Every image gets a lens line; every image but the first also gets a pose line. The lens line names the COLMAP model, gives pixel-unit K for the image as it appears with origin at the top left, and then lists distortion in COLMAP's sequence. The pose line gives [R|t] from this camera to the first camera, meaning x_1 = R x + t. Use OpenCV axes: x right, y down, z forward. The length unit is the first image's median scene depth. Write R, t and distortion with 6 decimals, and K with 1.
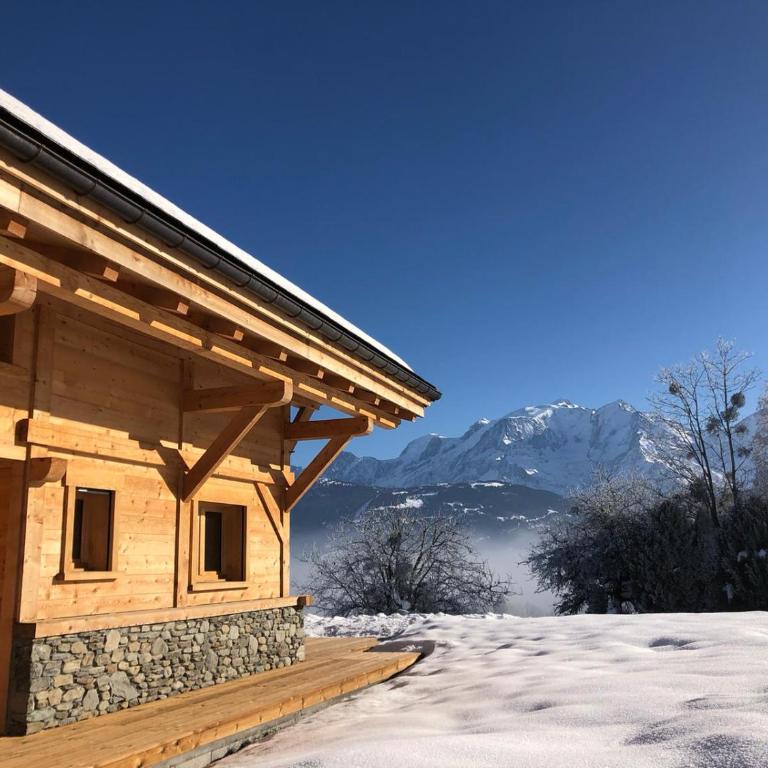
lens RADIAL K [[851.6, 0, 407.8], [0, 851.6, 385.5], [0, 0, 1]] dist [0.125218, -0.255926]
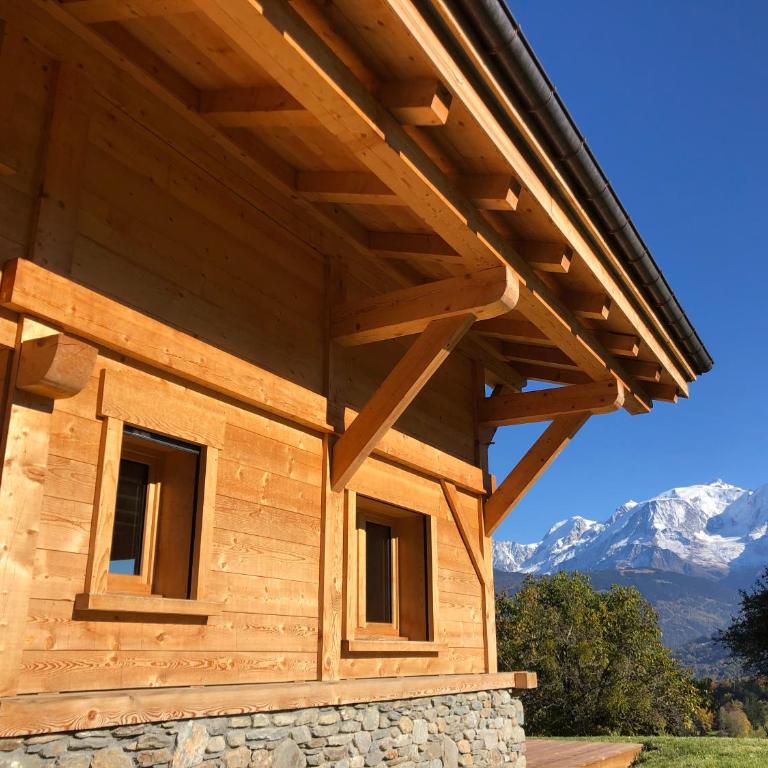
lens RADIAL K [[851.6, 0, 407.8], [0, 851.6, 385.5], [0, 0, 1]] dist [0.125218, -0.255926]
pose [[0.986661, -0.029889, -0.160022, -0.122232], [0.014468, 0.995211, -0.096674, 0.125862], [0.162145, 0.093069, 0.982368, 0.458978]]
